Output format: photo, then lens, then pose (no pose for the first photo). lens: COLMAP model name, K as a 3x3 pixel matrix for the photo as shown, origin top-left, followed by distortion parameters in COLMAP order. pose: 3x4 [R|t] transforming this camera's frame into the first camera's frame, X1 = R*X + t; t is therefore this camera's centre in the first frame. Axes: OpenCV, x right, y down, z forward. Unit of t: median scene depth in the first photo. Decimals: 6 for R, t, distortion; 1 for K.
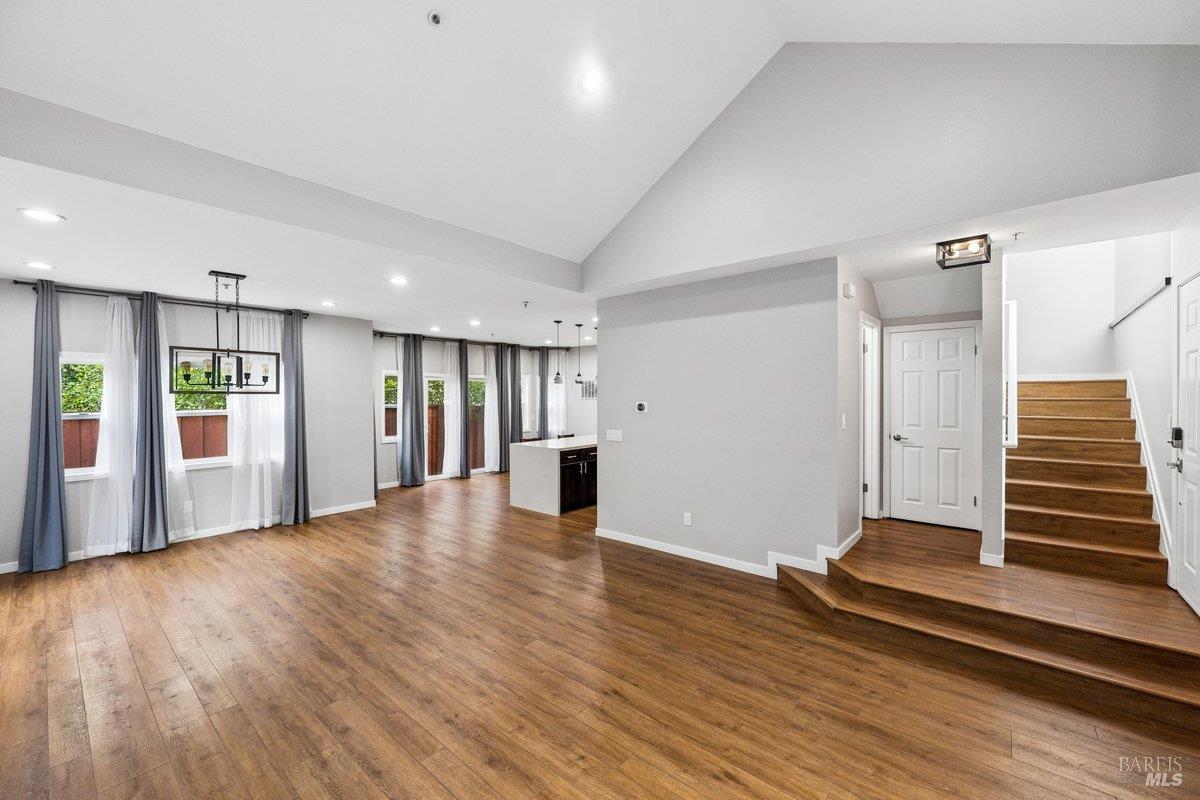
lens RADIAL K [[477.0, 0, 598.2], [0, 477.0, 395.2], [0, 0, 1]] dist [-0.000113, 0.000056]
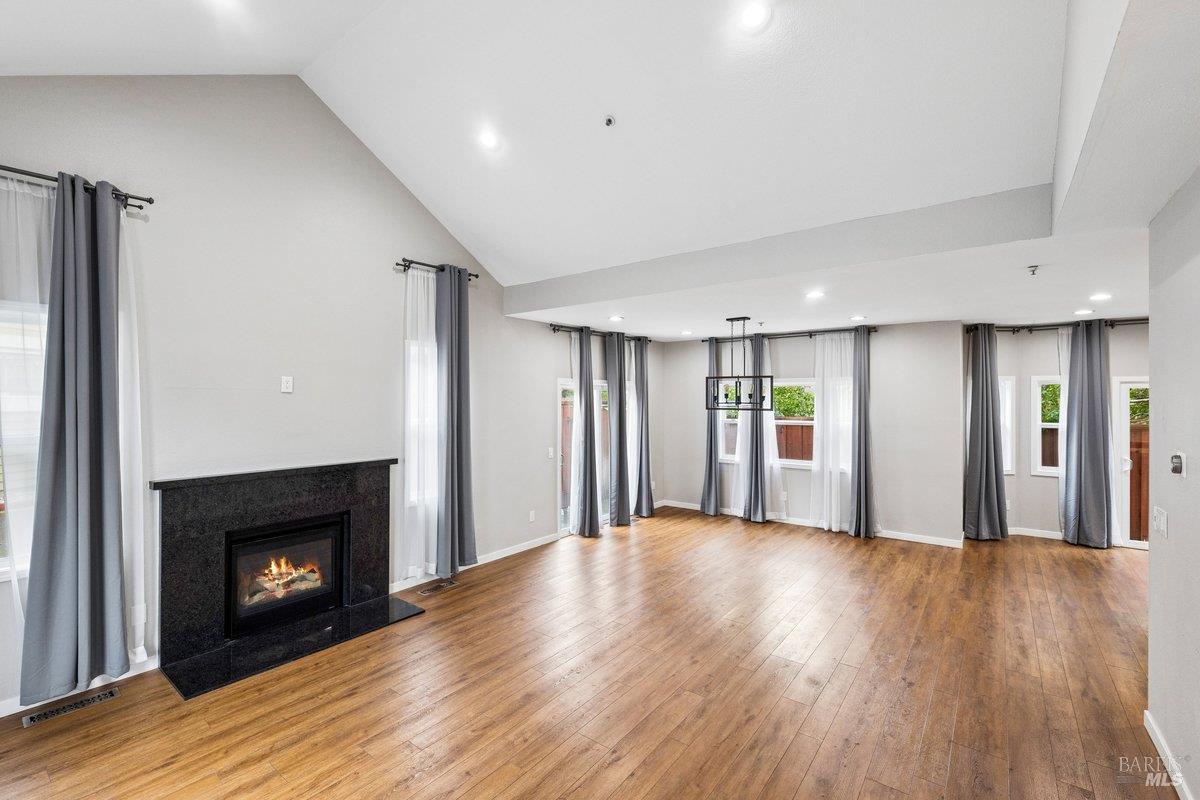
lens RADIAL K [[515.7, 0, 600.0], [0, 515.7, 400.0], [0, 0, 1]] dist [-0.002518, -0.000101]
pose [[0.049165, 0.007798, -0.998760, 0.398449], [-0.001683, 0.999969, 0.007724, -0.026778], [0.998789, 0.001302, 0.049176, 0.363027]]
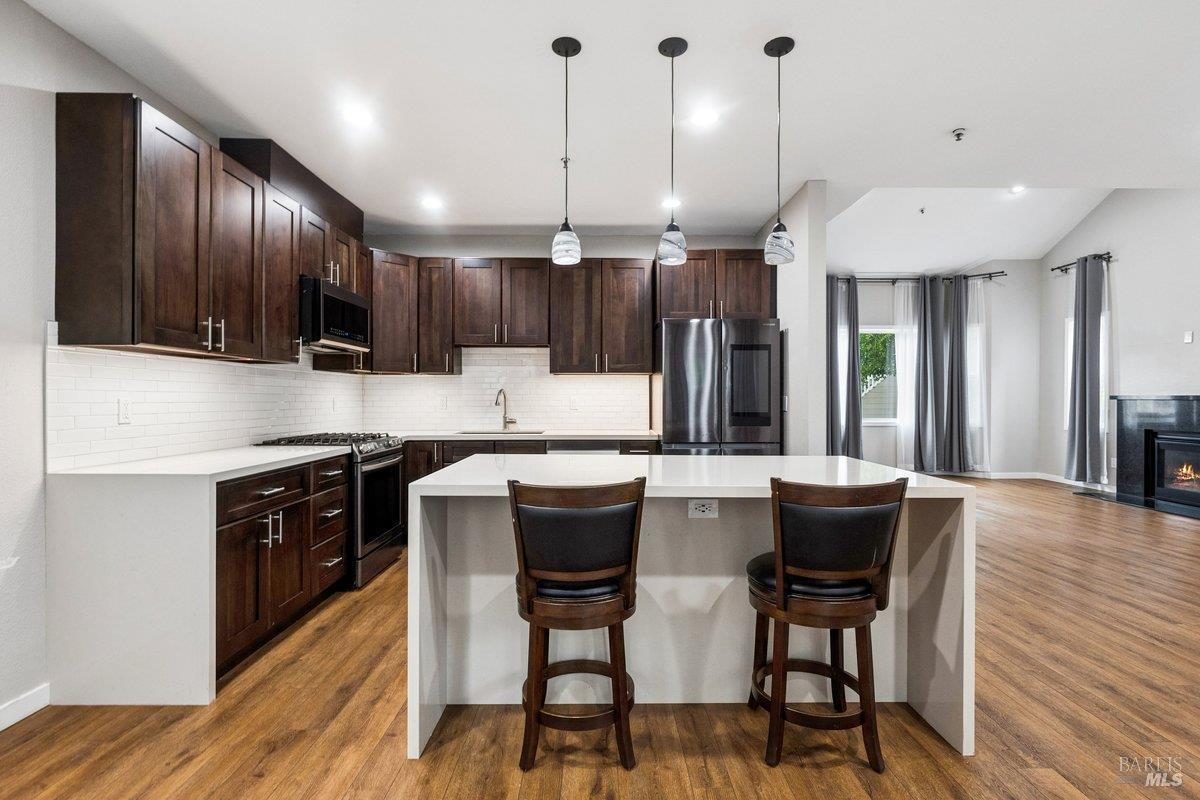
lens RADIAL K [[544.9, 0, 607.6], [0, 544.9, 386.7], [0, 0, 1]] dist [-0.003429, -0.000644]
pose [[-0.660929, 0.015718, 0.750284, -0.281317], [0.001998, 0.999814, -0.019185, 0.062020], [-0.750446, -0.011181, -0.660838, 1.386087]]
